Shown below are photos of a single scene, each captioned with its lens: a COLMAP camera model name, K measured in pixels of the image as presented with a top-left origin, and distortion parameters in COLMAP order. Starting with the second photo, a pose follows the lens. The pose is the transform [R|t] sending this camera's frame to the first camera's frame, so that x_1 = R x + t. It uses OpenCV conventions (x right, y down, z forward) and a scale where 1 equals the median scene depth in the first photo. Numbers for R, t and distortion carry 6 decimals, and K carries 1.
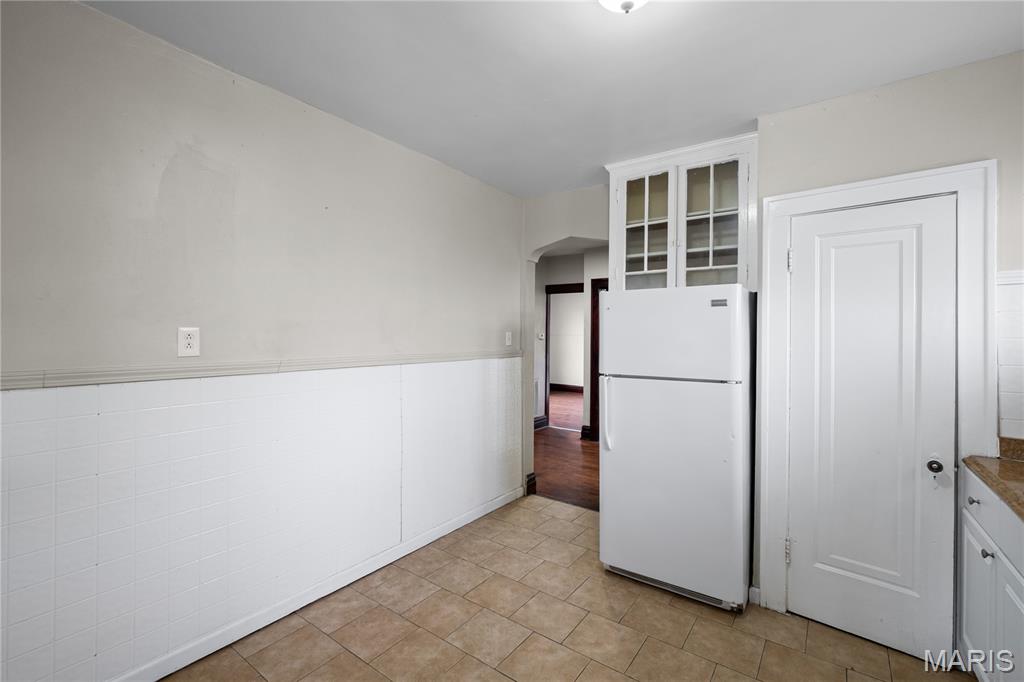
lens RADIAL K [[454.9, 0, 514.9], [0, 454.9, 329.6], [0, 0, 1]] dist [-0.002049, -0.000436]
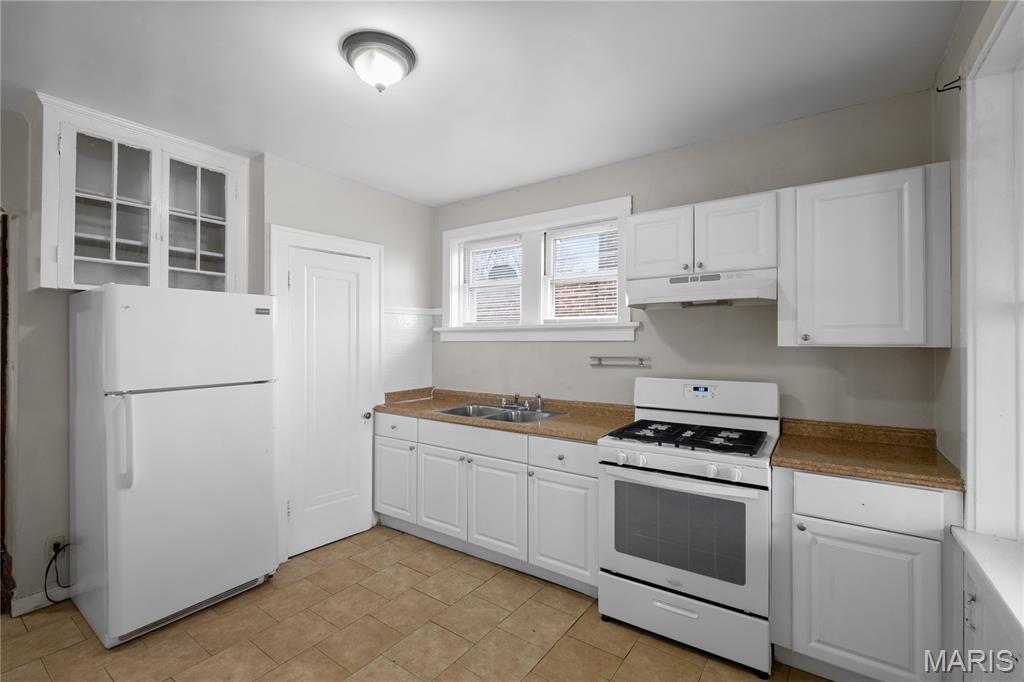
lens RADIAL K [[449.5, 0, 510.9], [0, 449.5, 340.5], [0, 0, 1]] dist [-0.002511, -0.000879]
pose [[-0.019908, -0.006448, 0.999781, -0.565953], [-0.009449, 0.999936, 0.006261, 0.000018], [-0.999757, -0.009322, -0.019967, 0.352153]]
